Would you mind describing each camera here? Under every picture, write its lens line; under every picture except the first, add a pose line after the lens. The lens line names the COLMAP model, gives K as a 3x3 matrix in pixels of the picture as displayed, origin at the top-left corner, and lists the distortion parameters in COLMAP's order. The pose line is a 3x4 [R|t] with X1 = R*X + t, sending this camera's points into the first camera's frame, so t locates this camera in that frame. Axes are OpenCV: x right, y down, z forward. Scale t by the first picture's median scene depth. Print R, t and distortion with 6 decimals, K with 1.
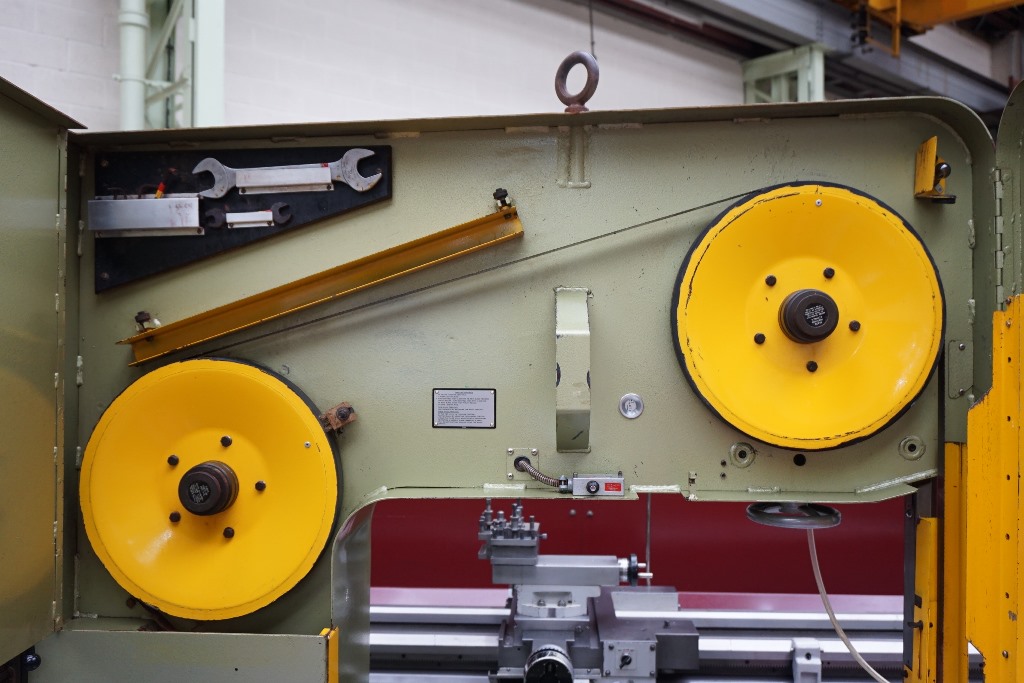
lens RADIAL K [[949.4, 0, 514.9], [0, 949.4, 344.3], [0, 0, 1]] dist [0.013717, 0.000000]
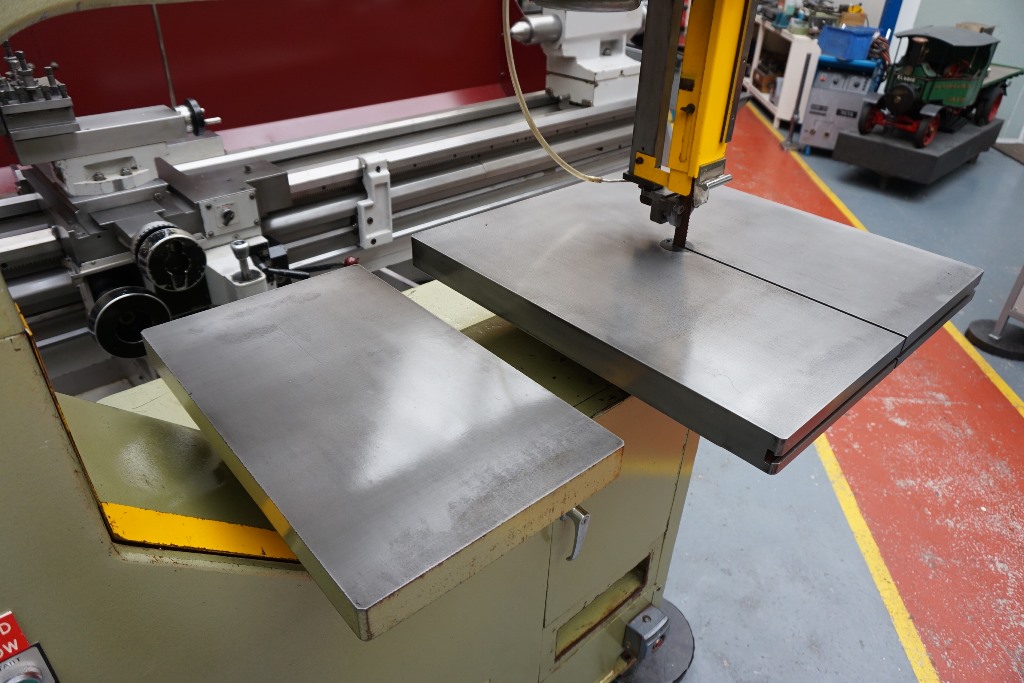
lens RADIAL K [[675.6, 0, 506.7], [0, 675.6, 343.3], [0, 0, 1]] dist [-0.017101, 0.007120]
pose [[0.722597, -0.366329, 0.586223, -0.110683], [-0.012385, 0.841041, 0.540830, 0.076097], [-0.691159, -0.398062, 0.603196, 0.353864]]
